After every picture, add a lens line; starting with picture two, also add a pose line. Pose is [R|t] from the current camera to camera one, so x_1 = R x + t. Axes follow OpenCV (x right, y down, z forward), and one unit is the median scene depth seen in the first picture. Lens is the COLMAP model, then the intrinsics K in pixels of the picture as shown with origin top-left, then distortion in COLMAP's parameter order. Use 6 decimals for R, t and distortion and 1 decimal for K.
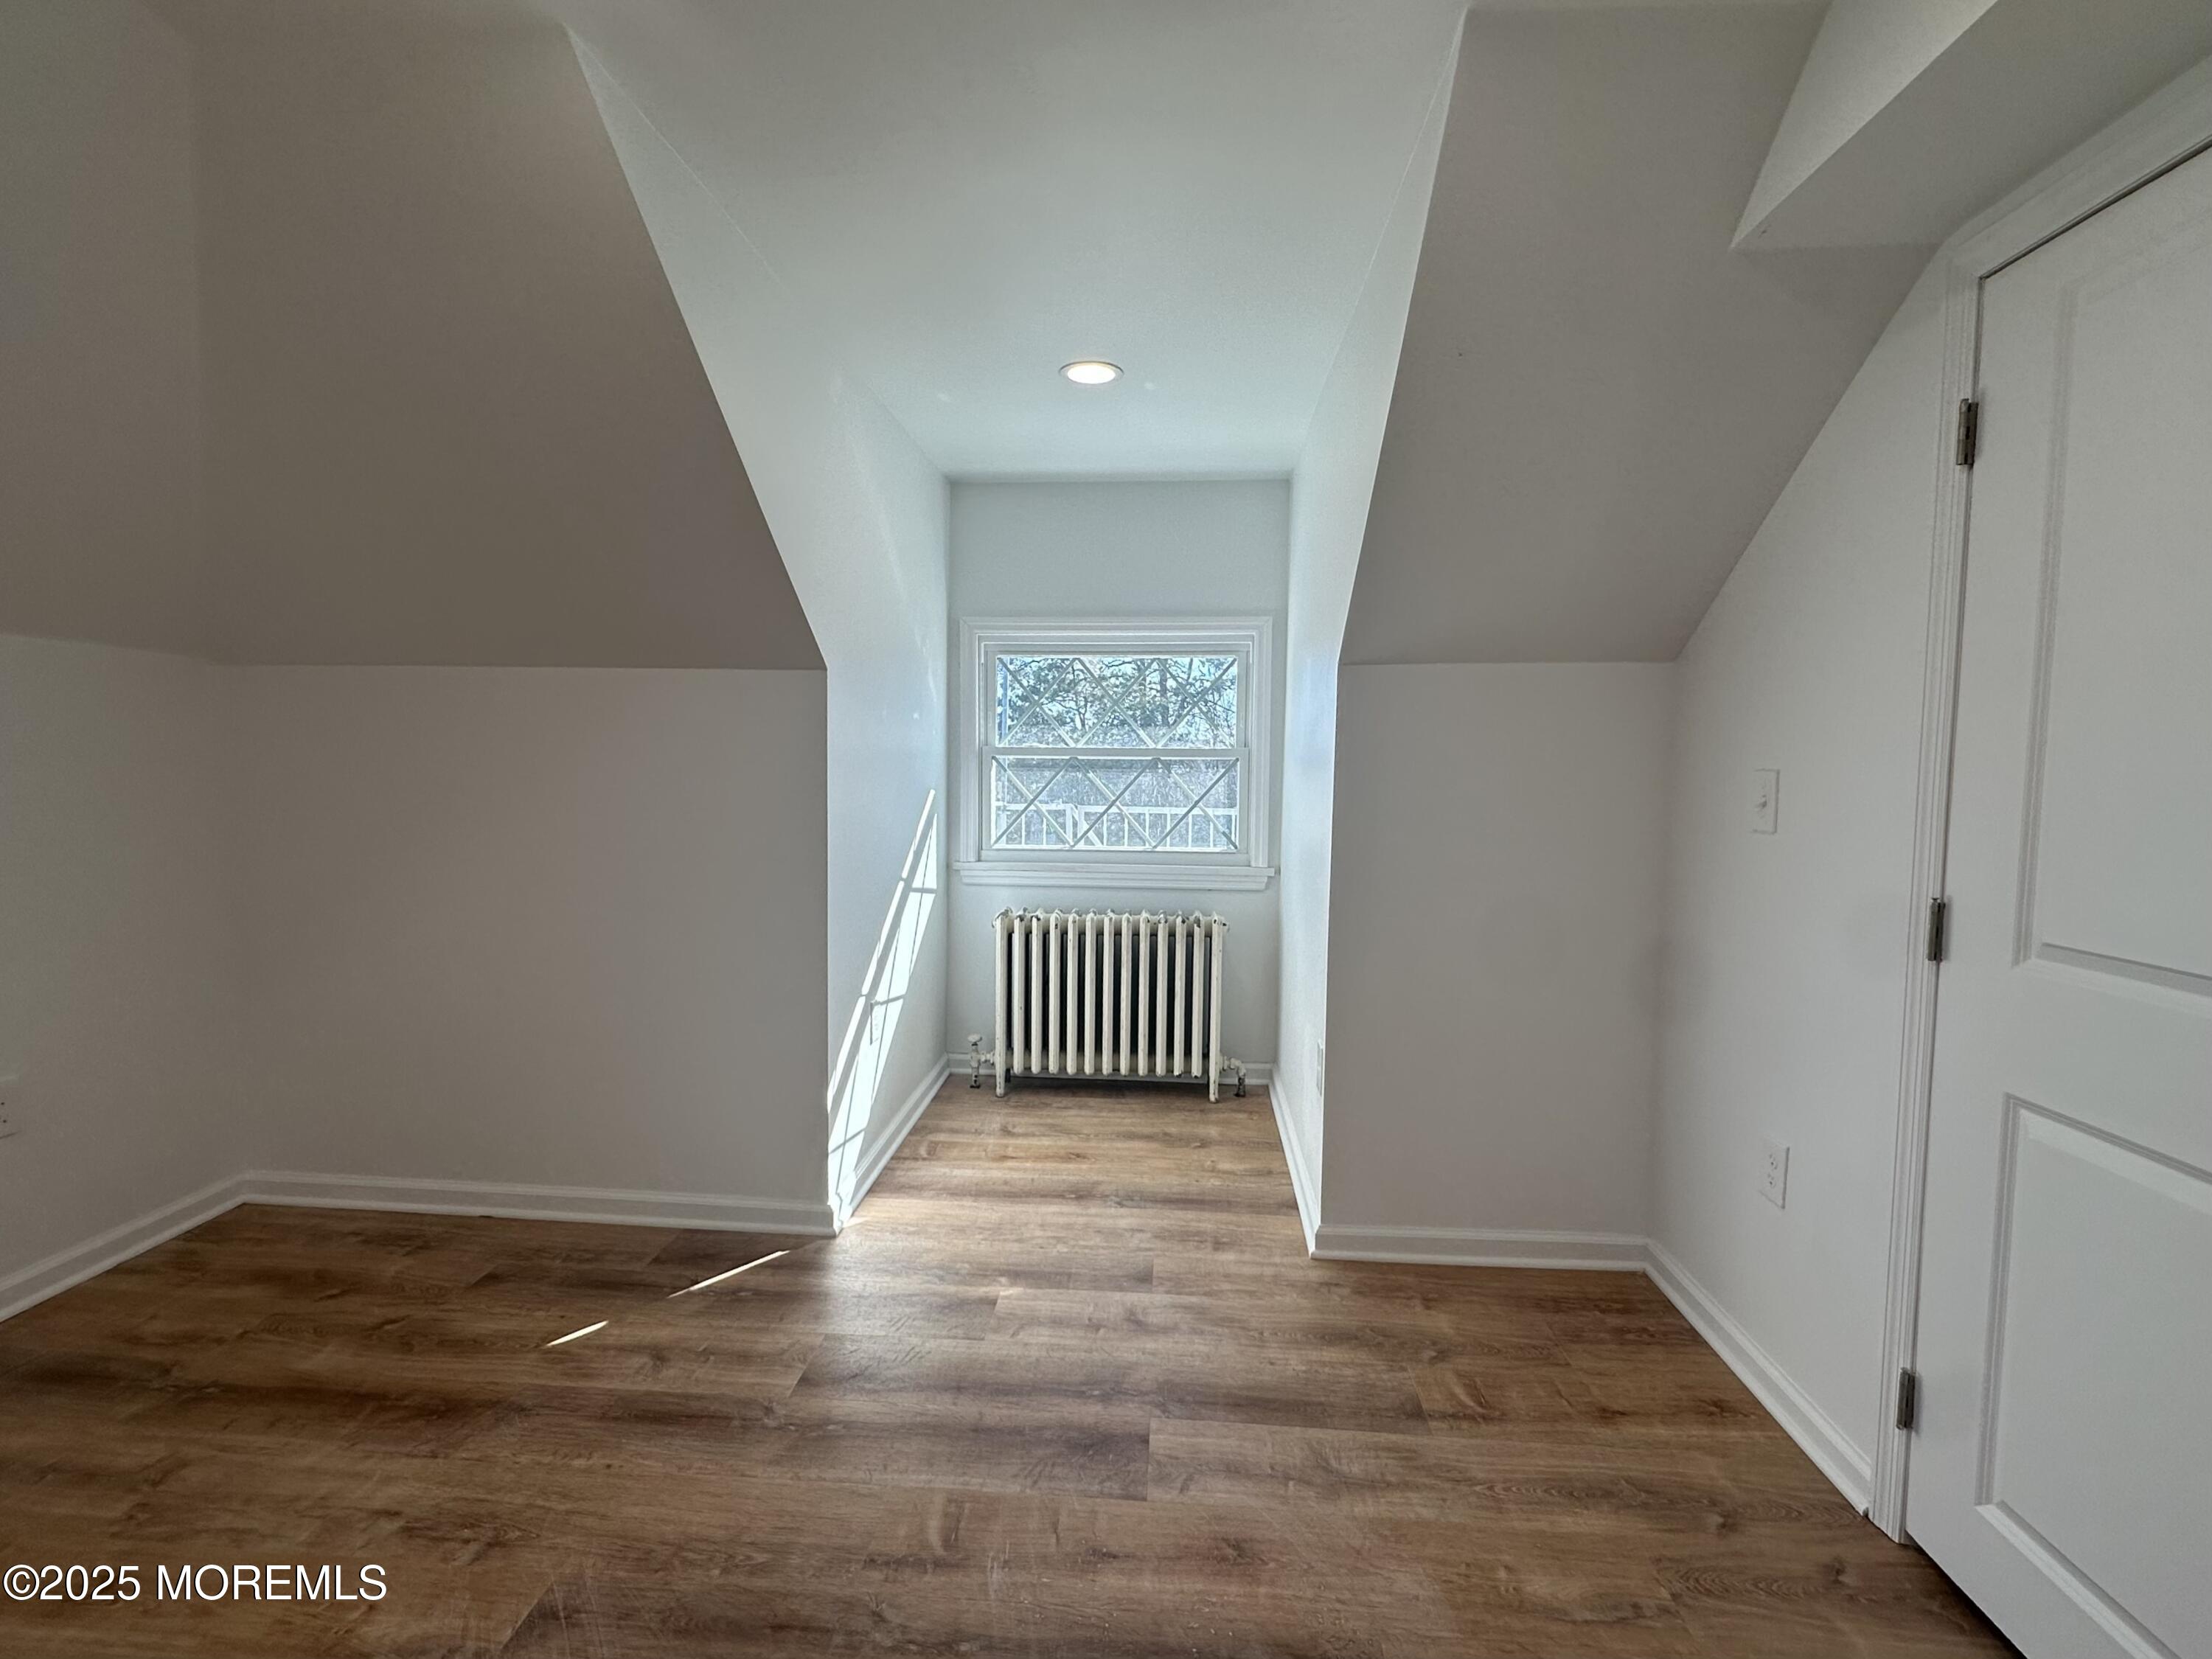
lens RADIAL K [[1037.9, 0, 1104.3], [0, 1037.9, 824.4], [0, 0, 1]] dist [-0.008355, 0.001486]
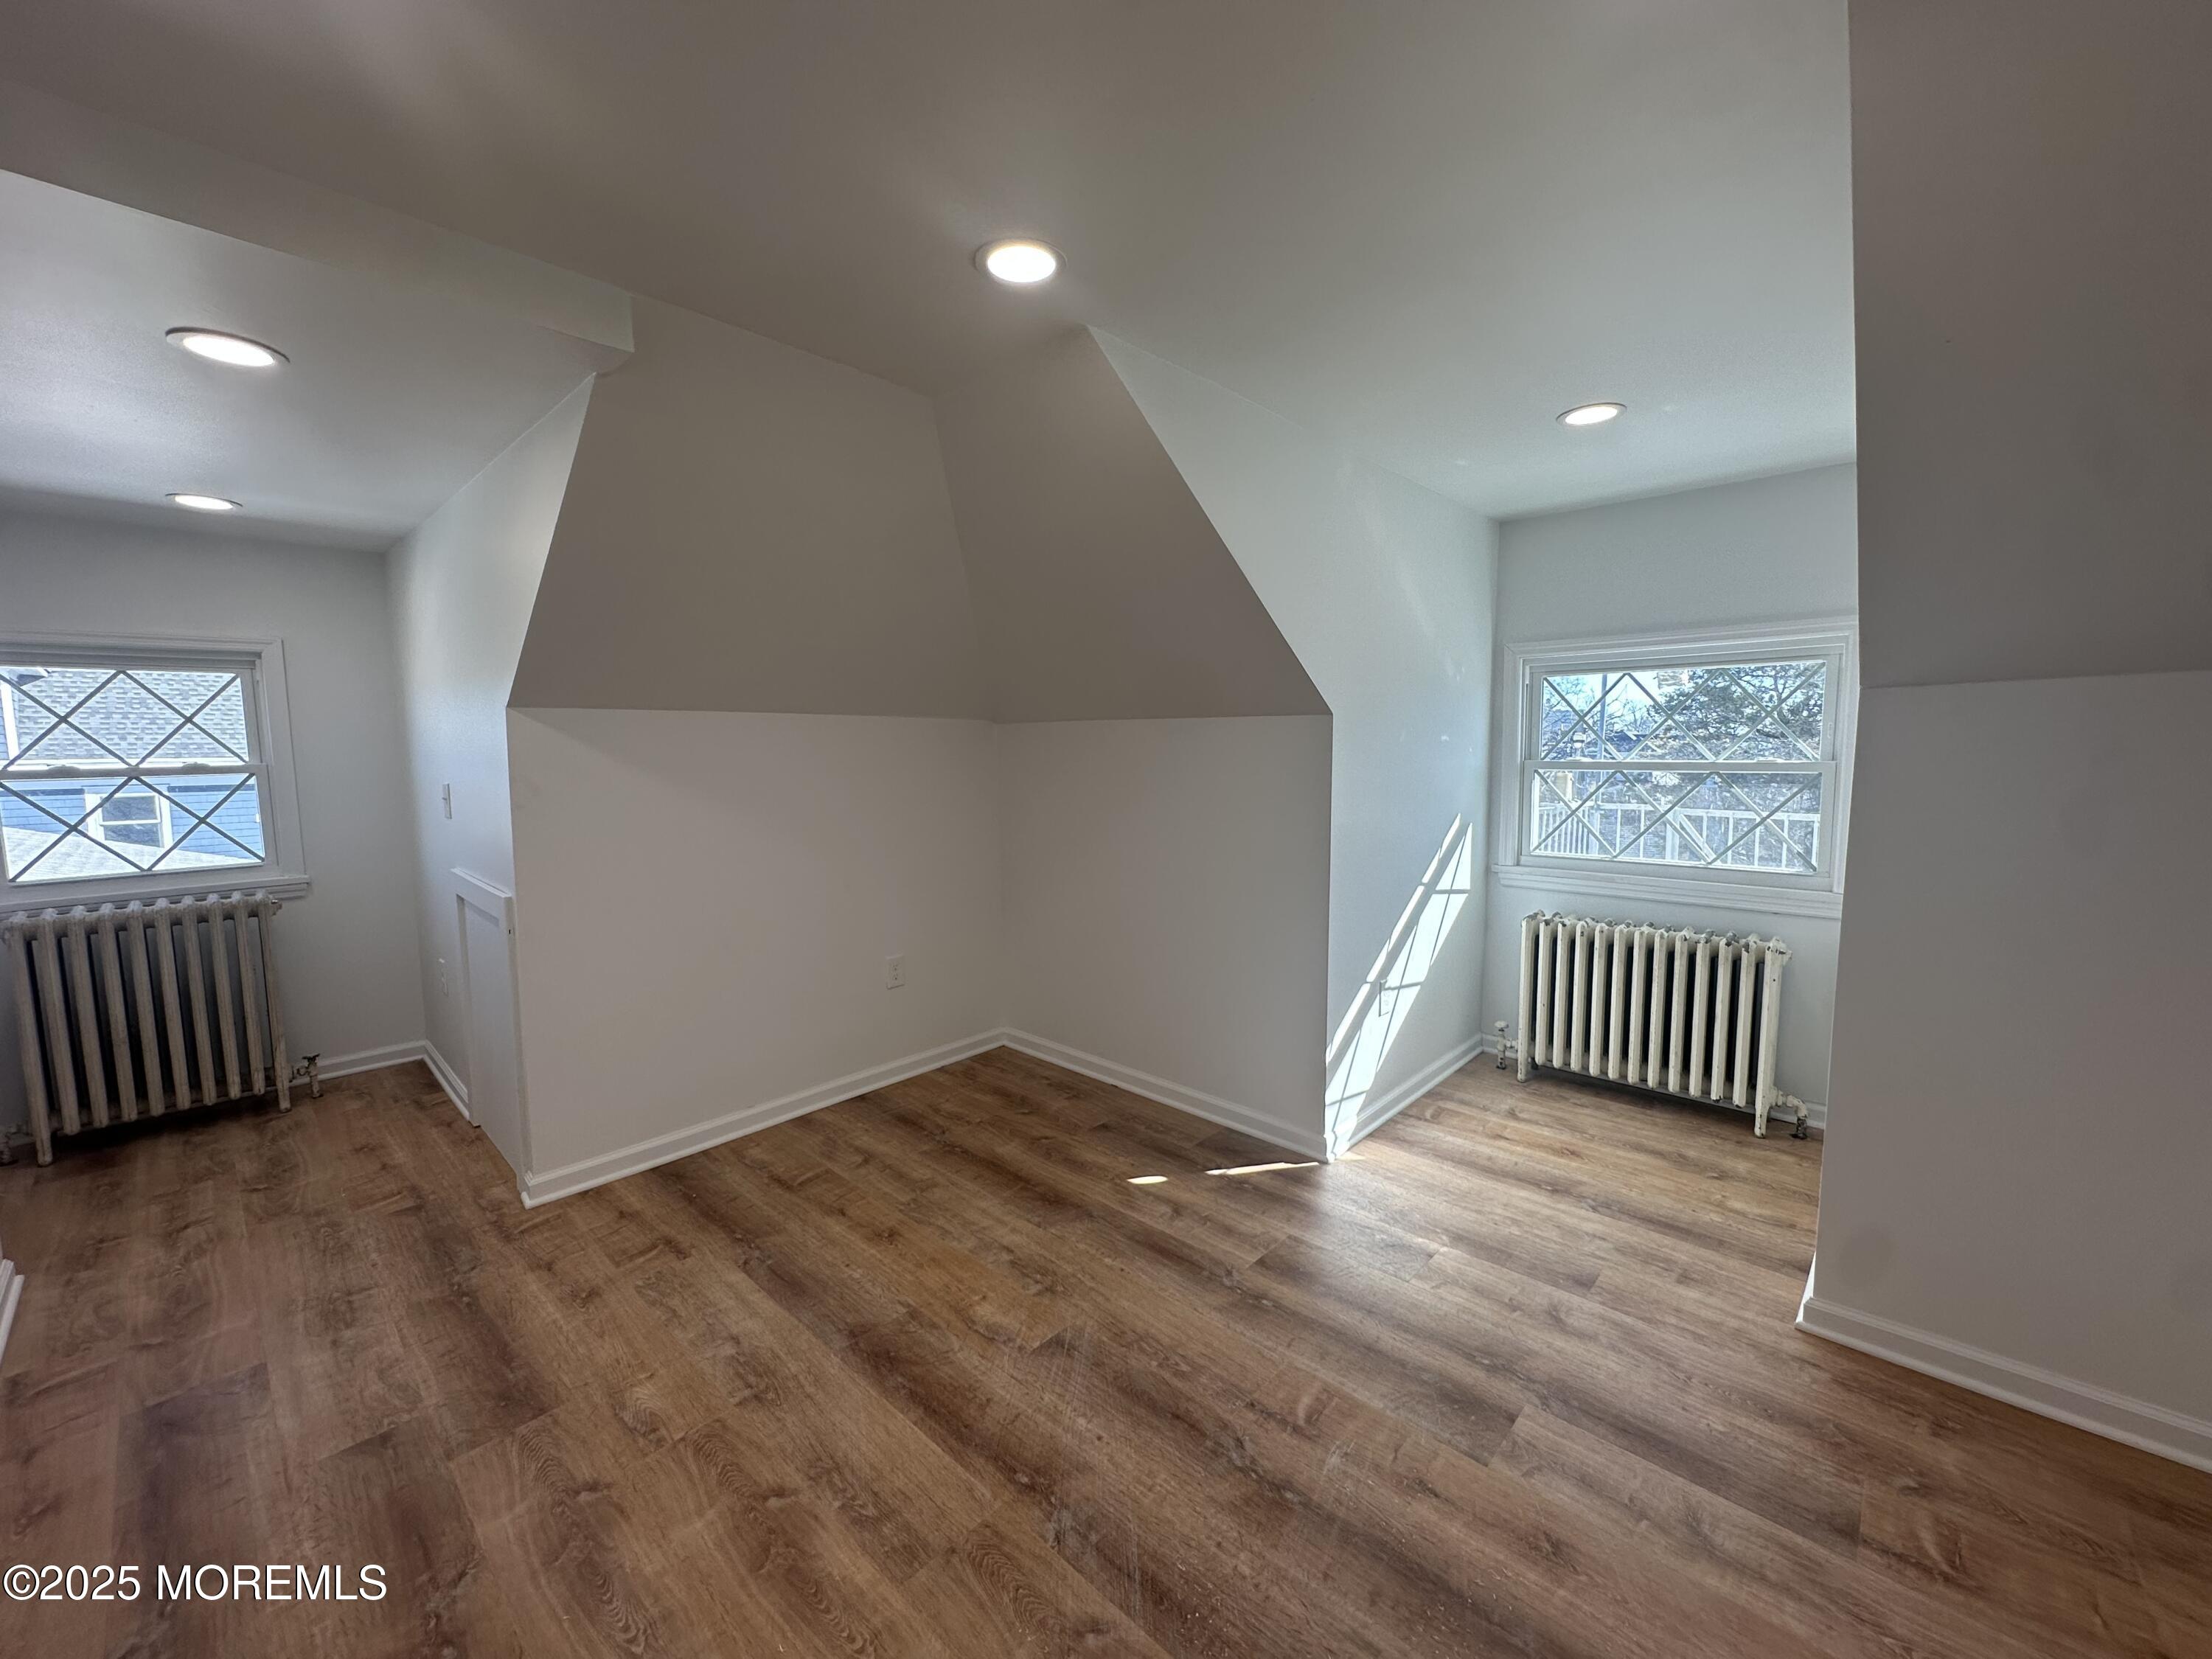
lens RADIAL K [[880.0, 0, 1103.9], [0, 880.0, 825.7], [0, 0, 1]] dist [-0.008705, 0.001800]
pose [[0.774336, 0.039489, -0.631541, 0.227953], [-0.021189, 0.999109, 0.036493, -0.057147], [0.632420, -0.014876, 0.774483, 0.002105]]
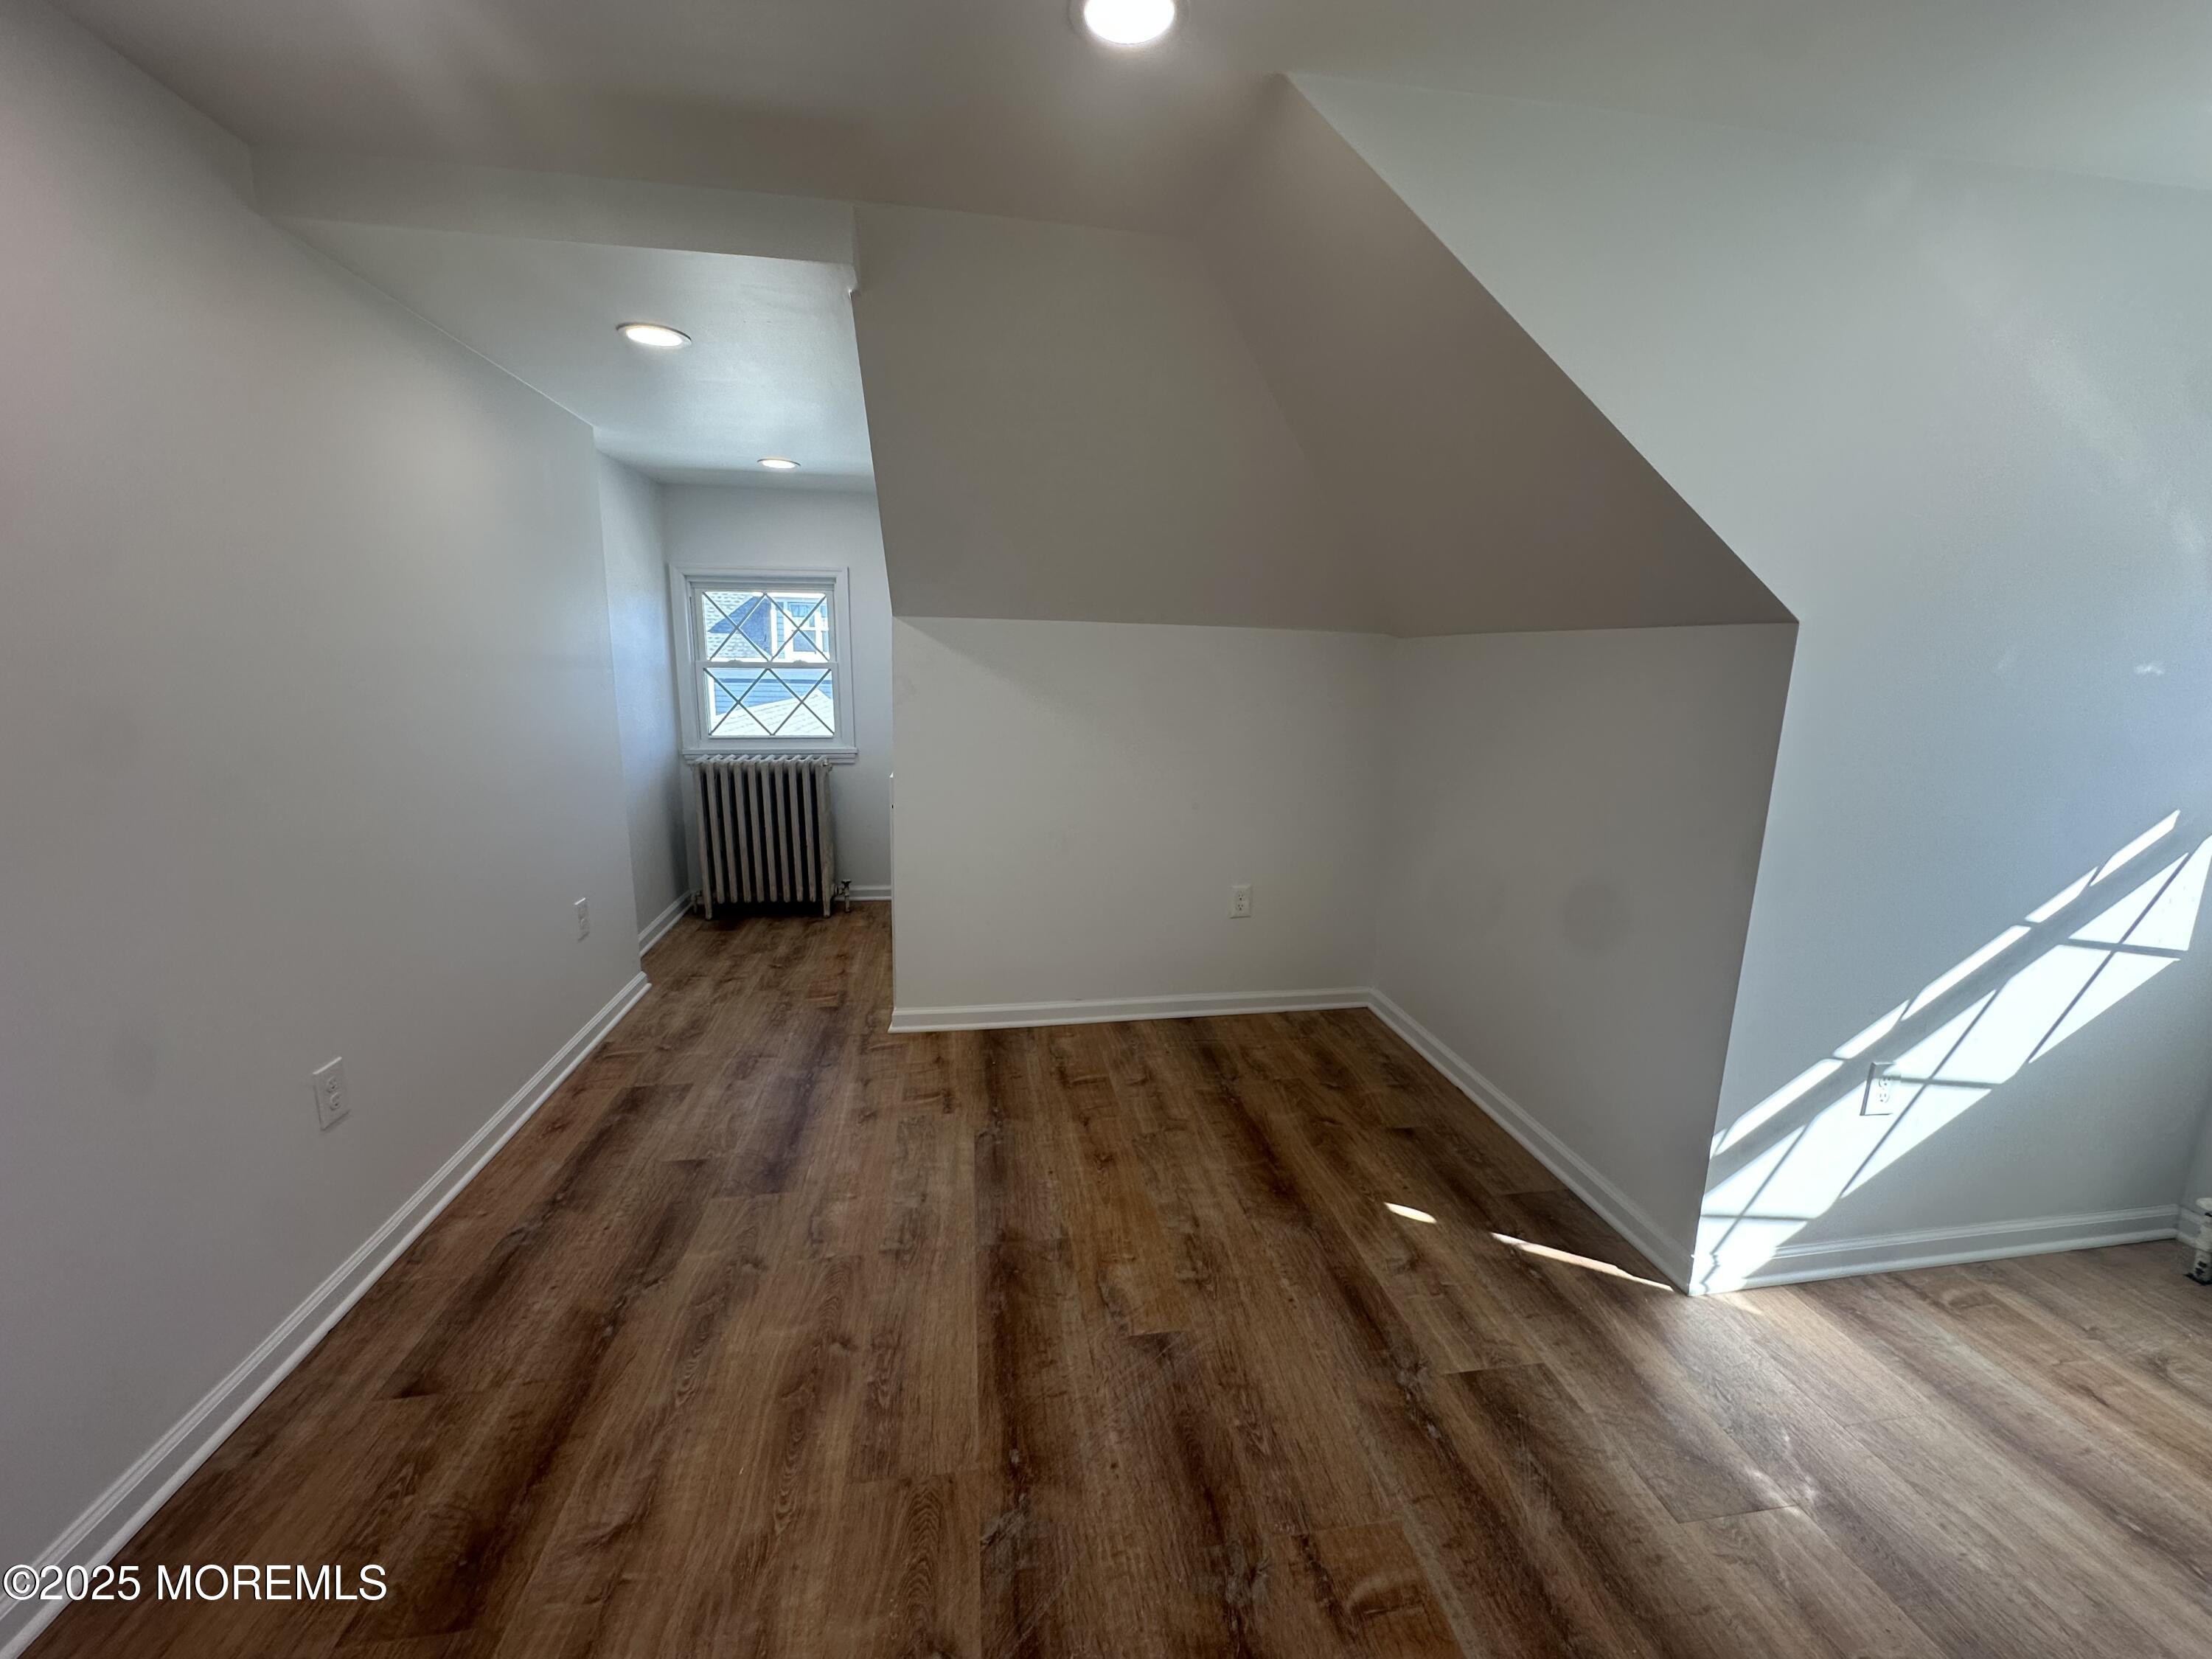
lens RADIAL K [[880.0, 0, 1106.5], [0, 880.0, 826.1], [0, 0, 1]] dist [-0.008705, 0.001800]
pose [[0.221900, 0.171421, -0.959883, 0.315944], [-0.077936, 0.984394, 0.157781, -0.074741], [0.971950, 0.039798, 0.231797, 0.416269]]
